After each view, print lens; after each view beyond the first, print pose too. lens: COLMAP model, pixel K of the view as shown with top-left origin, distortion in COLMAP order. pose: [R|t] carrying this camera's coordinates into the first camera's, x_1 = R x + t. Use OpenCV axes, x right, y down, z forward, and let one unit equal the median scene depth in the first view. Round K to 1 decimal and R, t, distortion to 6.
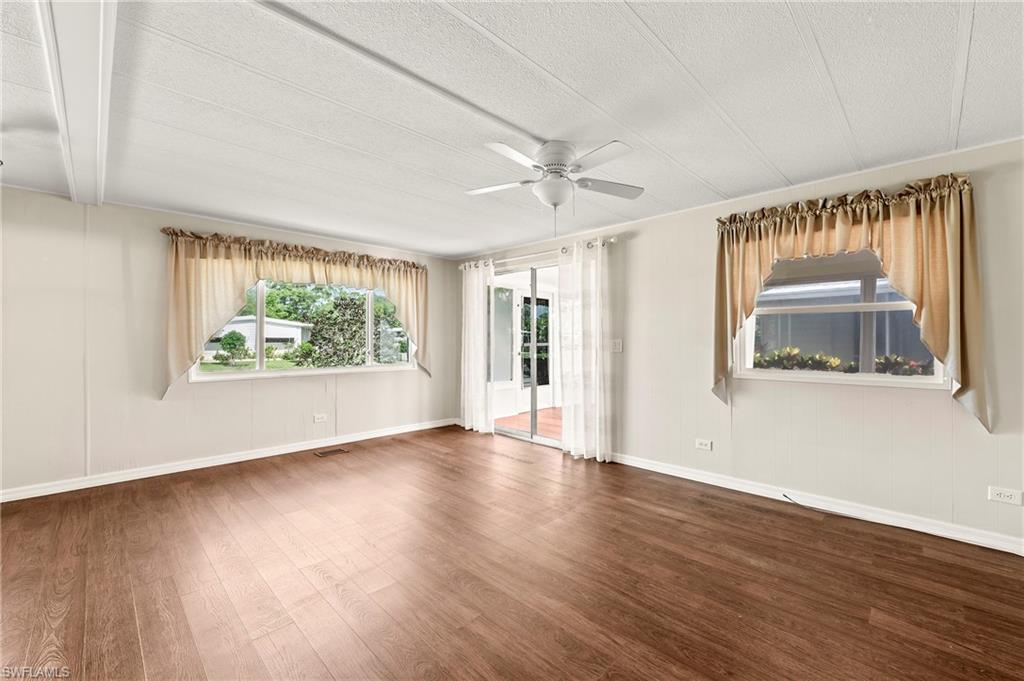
lens RADIAL K [[419.9, 0, 512.0], [0, 419.9, 340.5], [0, 0, 1]] dist [-0.000827, -0.000131]
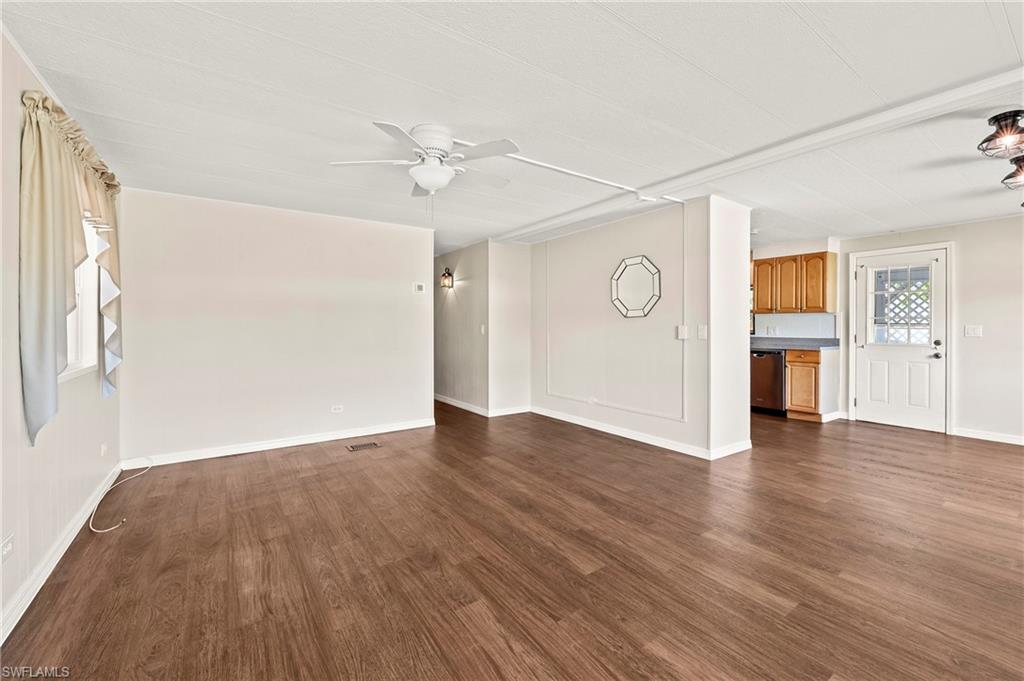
lens RADIAL K [[429.6, 0, 521.1], [0, 429.6, 329.3], [0, 0, 1]] dist [-0.002420, -0.000479]
pose [[-0.986295, 0.003496, 0.164951, -0.228271], [0.006103, 0.999864, 0.015298, -0.001915], [-0.164876, 0.016095, -0.986183, 1.655717]]
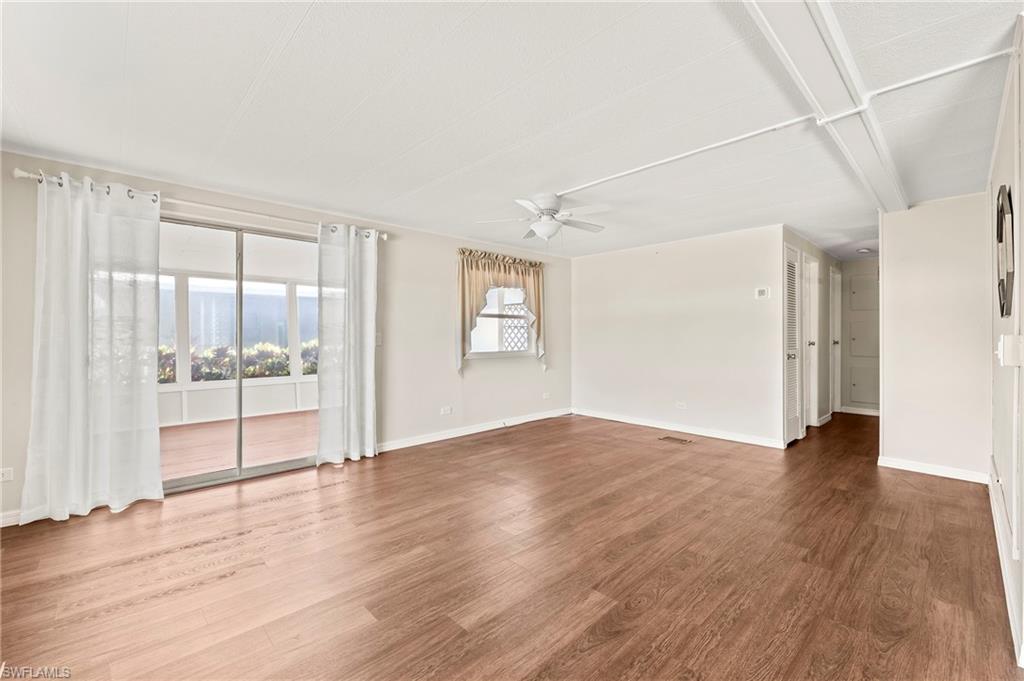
lens RADIAL K [[429.6, 0, 521.1], [0, 429.6, 329.3], [0, 0, 1]] dist [-0.002420, -0.000479]
pose [[0.023370, 0.015967, 0.999599, -1.117521], [0.005291, 0.999856, -0.016095, 0.011149], [-0.999713, 0.005665, 0.023282, 0.883467]]
